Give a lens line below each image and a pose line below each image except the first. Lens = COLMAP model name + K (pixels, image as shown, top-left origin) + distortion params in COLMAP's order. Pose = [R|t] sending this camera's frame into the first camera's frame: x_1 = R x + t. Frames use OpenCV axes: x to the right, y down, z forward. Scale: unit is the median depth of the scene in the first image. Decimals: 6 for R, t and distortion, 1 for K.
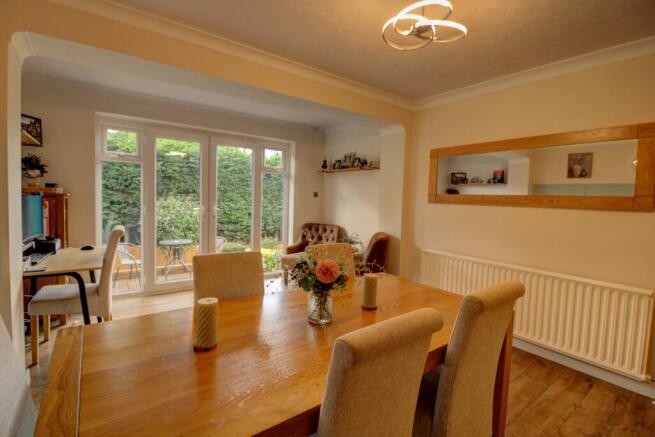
lens RADIAL K [[305.7, 0, 329.8], [0, 305.7, 212.5], [0, 0, 1]] dist [0.000048, -0.010872]
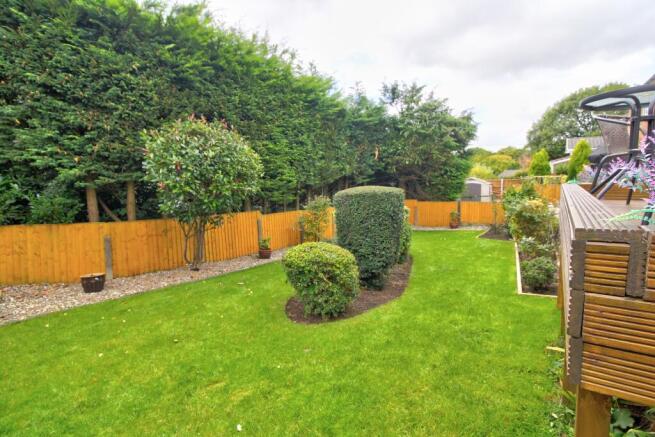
lens RADIAL K [[305.7, 0, 329.8], [0, 305.7, 212.5], [0, 0, 1]] dist [0.000048, -0.010872]
pose [[0.953851, -0.087270, 0.287320, -0.488257], [0.068358, 0.994820, 0.075229, 0.088728], [-0.292398, -0.052117, 0.954876, 0.453692]]
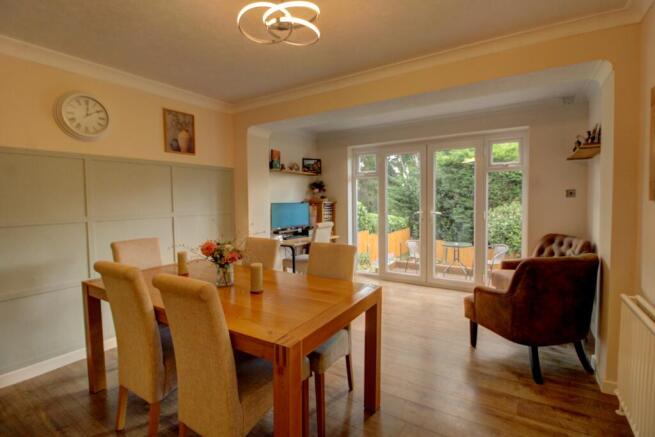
lens RADIAL K [[305.7, 0, 329.8], [0, 305.7, 212.5], [0, 0, 1]] dist [0.000048, -0.010872]
pose [[0.354968, 0.004990, -0.934865, 0.187249], [-0.024372, 0.999695, -0.003919, 0.000478], [0.934561, 0.024176, 0.354981, 0.115466]]
